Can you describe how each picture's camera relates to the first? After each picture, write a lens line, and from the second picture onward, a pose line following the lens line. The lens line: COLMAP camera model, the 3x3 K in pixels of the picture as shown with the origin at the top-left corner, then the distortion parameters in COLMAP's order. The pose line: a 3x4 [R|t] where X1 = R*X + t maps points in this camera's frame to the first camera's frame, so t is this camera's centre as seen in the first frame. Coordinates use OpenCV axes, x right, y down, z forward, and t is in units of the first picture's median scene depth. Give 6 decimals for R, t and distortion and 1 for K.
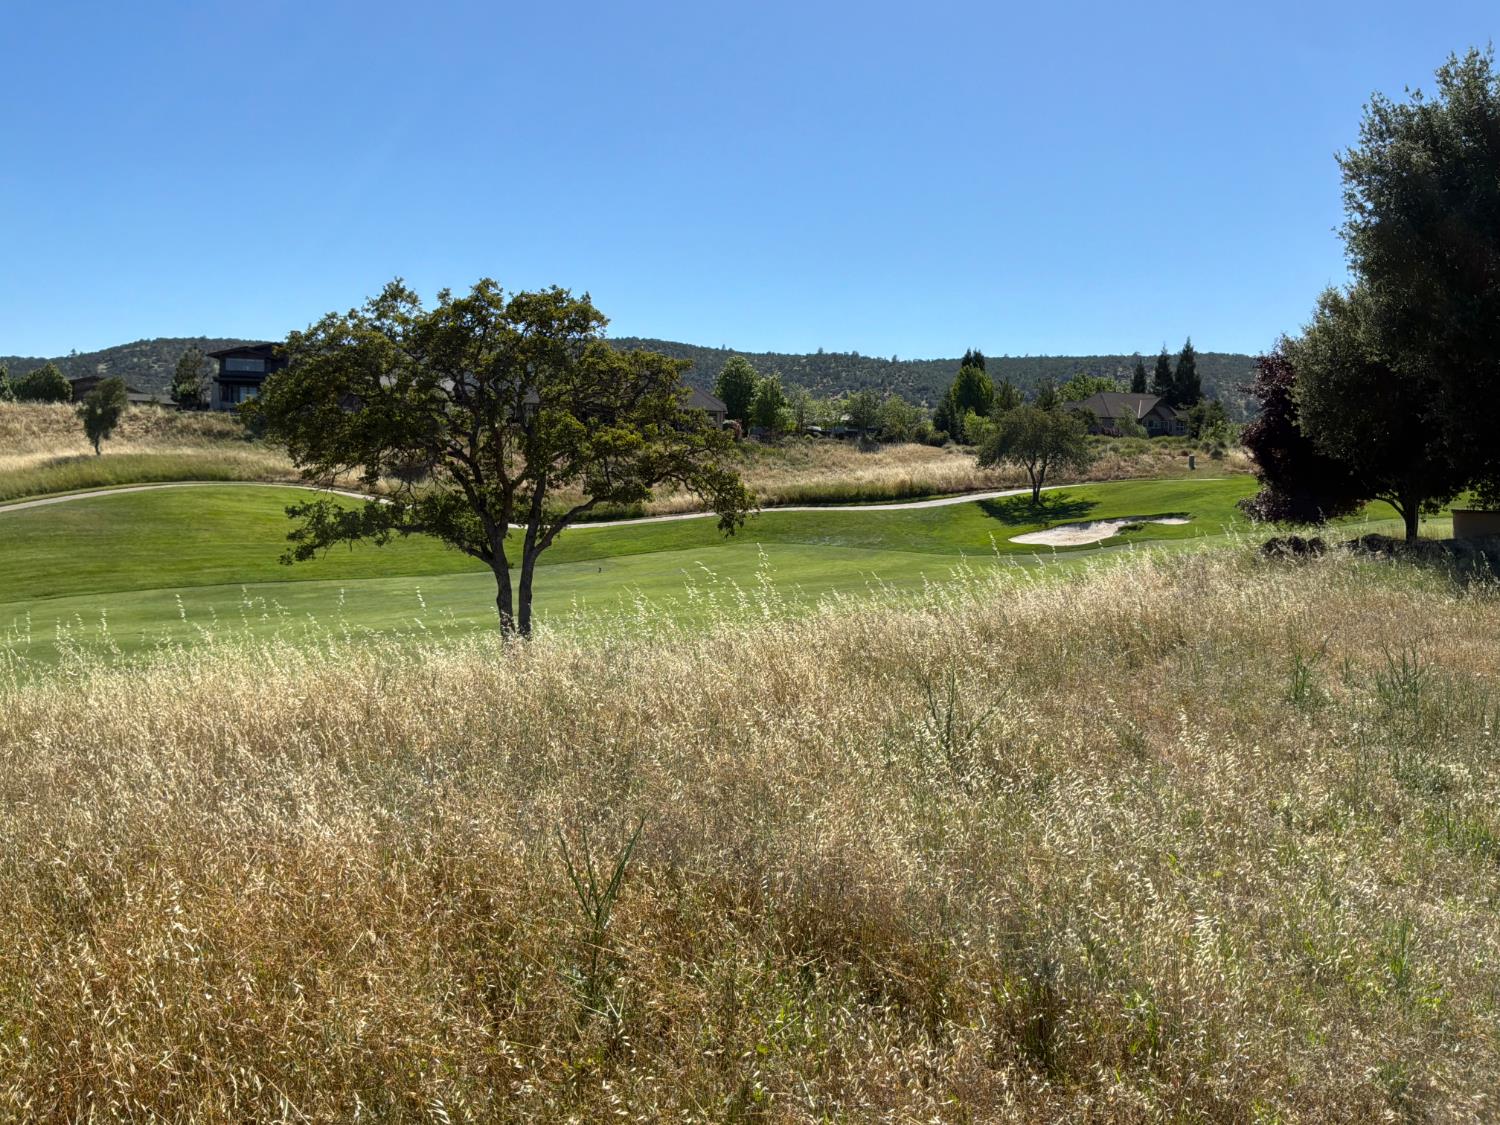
lens RADIAL K [[1233.5, 0, 751.4], [0, 1233.5, 565.9], [0, 0, 1]] dist [0.092735, -0.182969]
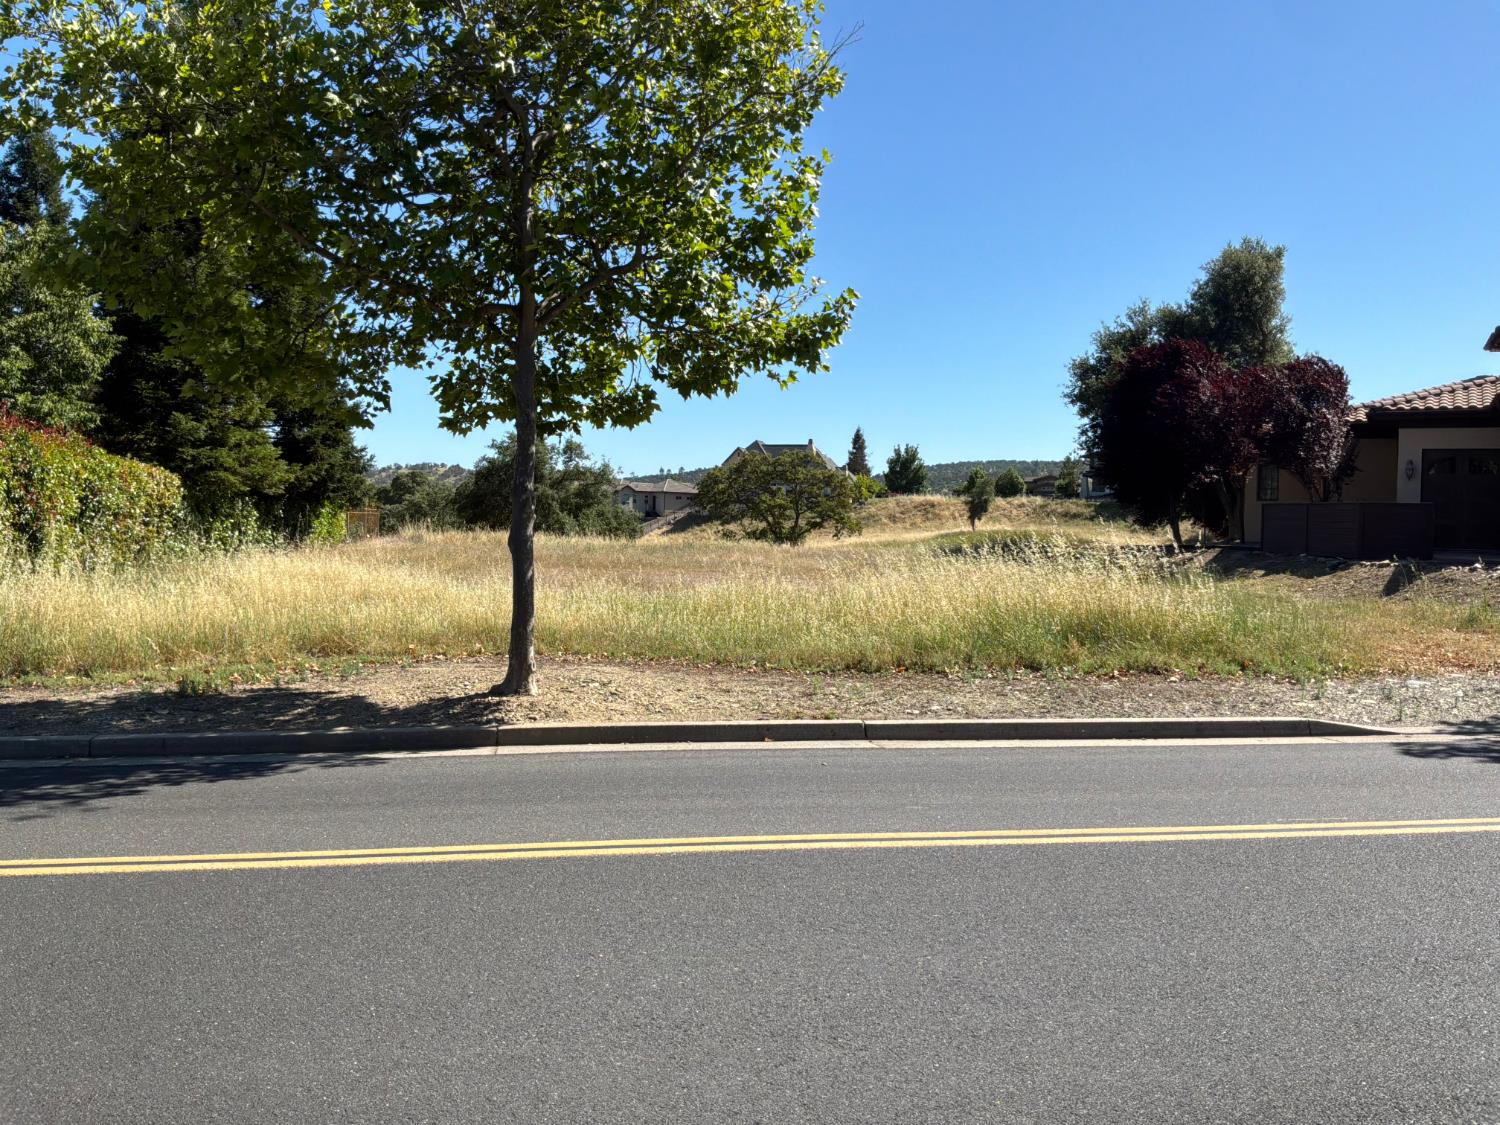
lens RADIAL K [[1233.5, 0, 746.5], [0, 1233.5, 566.1], [0, 0, 1]] dist [0.092735, -0.182969]
pose [[0.675683, 0.007852, -0.737150, 1.529834], [-0.059047, 0.997307, -0.043500, 0.132690], [0.734823, 0.072919, 0.674327, -0.751786]]
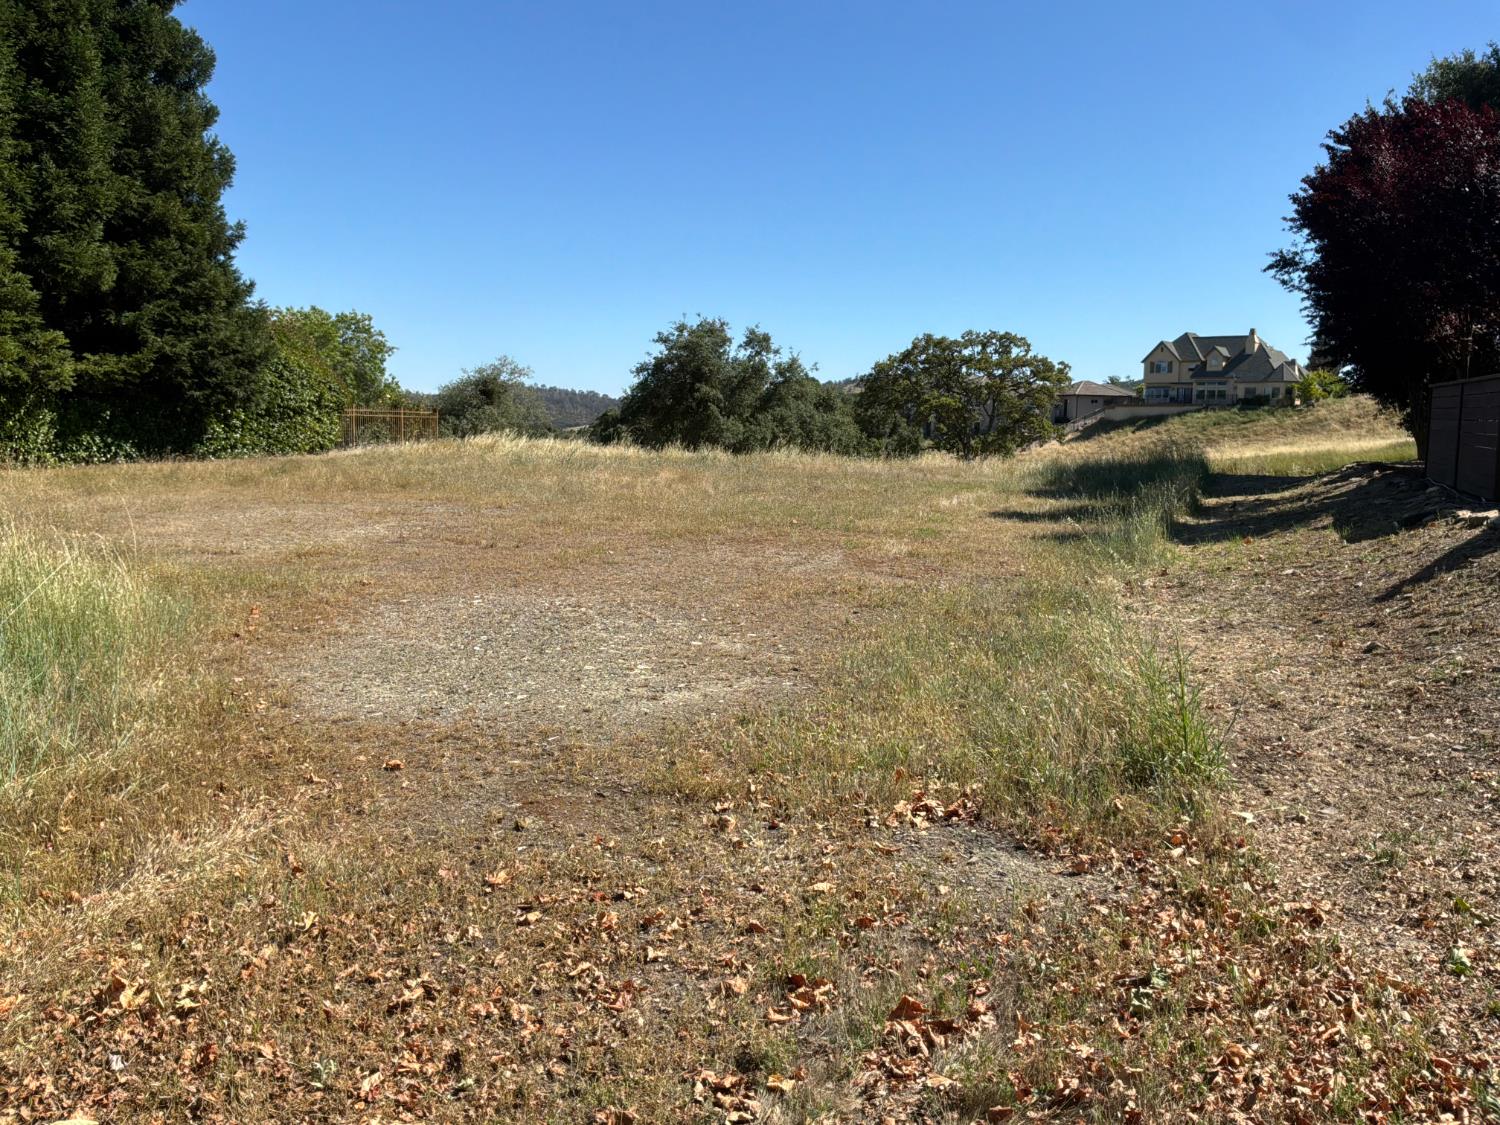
lens RADIAL K [[1233.5, 0, 749.8], [0, 1233.5, 562.4], [0, 0, 1]] dist [0.092735, -0.182969]
pose [[0.344743, 0.080355, -0.935252, 1.435208], [-0.082956, 0.995039, 0.054913, 0.065956], [0.935025, 0.058654, 0.349698, -0.038568]]
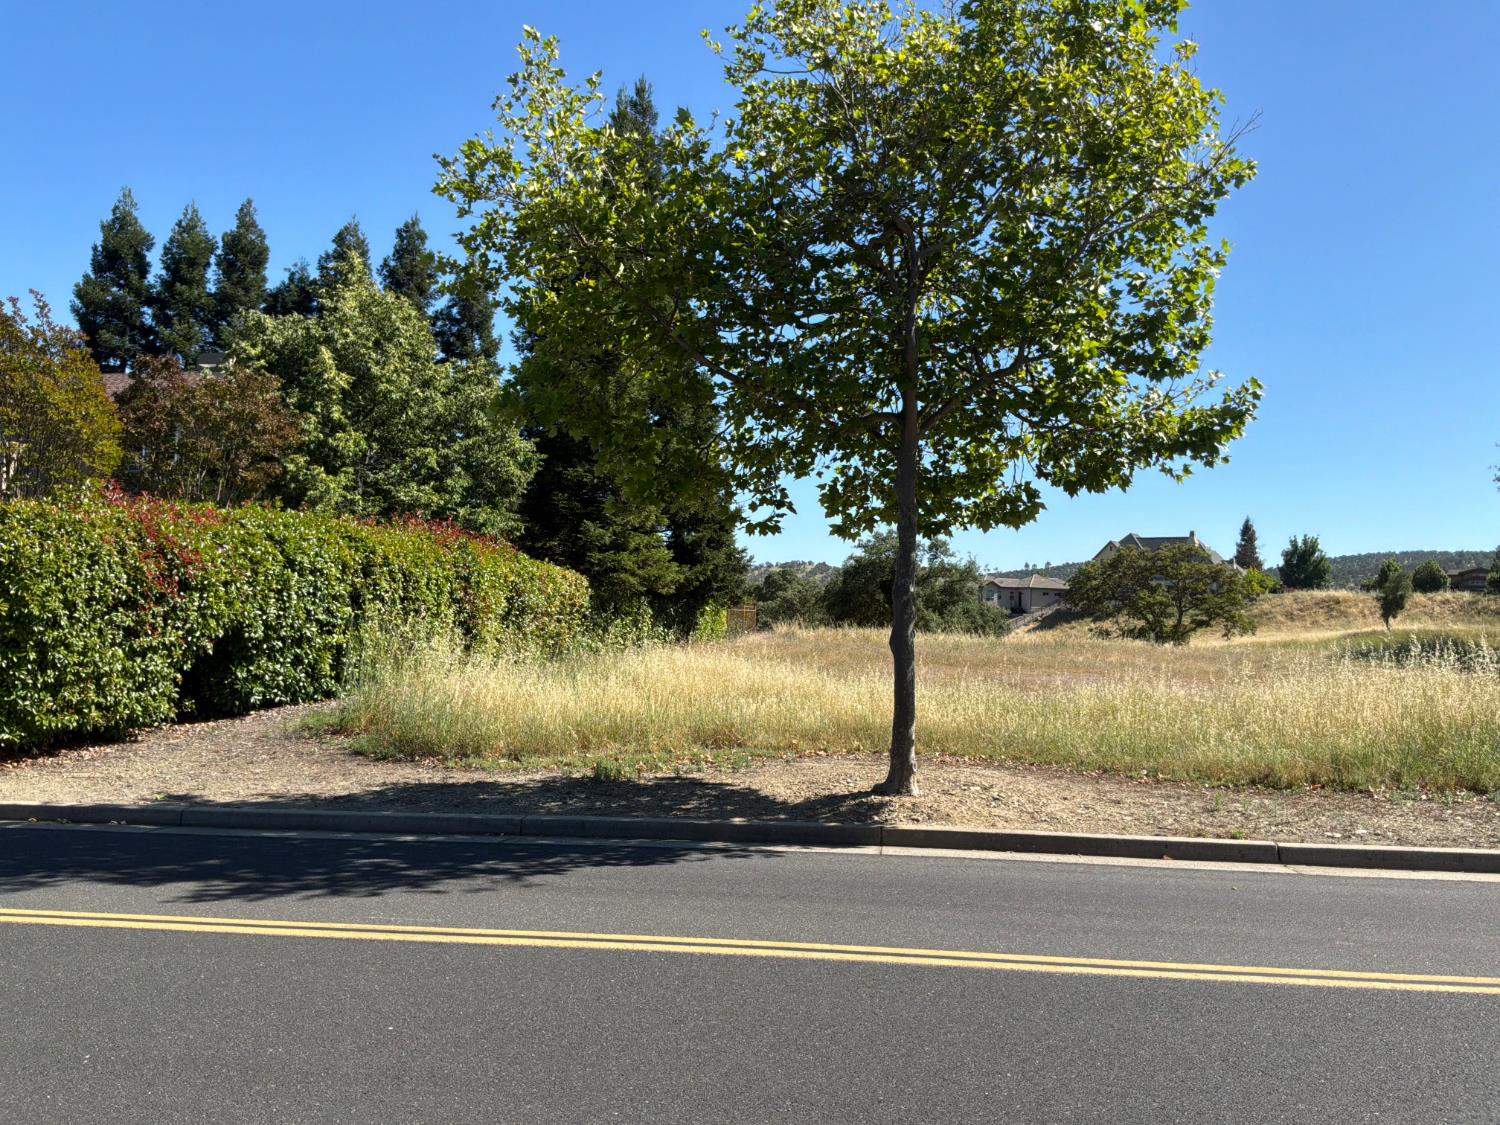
lens RADIAL K [[1233.5, 0, 745.3], [0, 1233.5, 566.1], [0, 0, 1]] dist [0.092735, -0.182969]
pose [[0.433905, -0.055075, -0.899274, 1.529536], [-0.082091, 0.991561, -0.100336, 0.132420], [0.897211, 0.117359, 0.425723, -0.754079]]
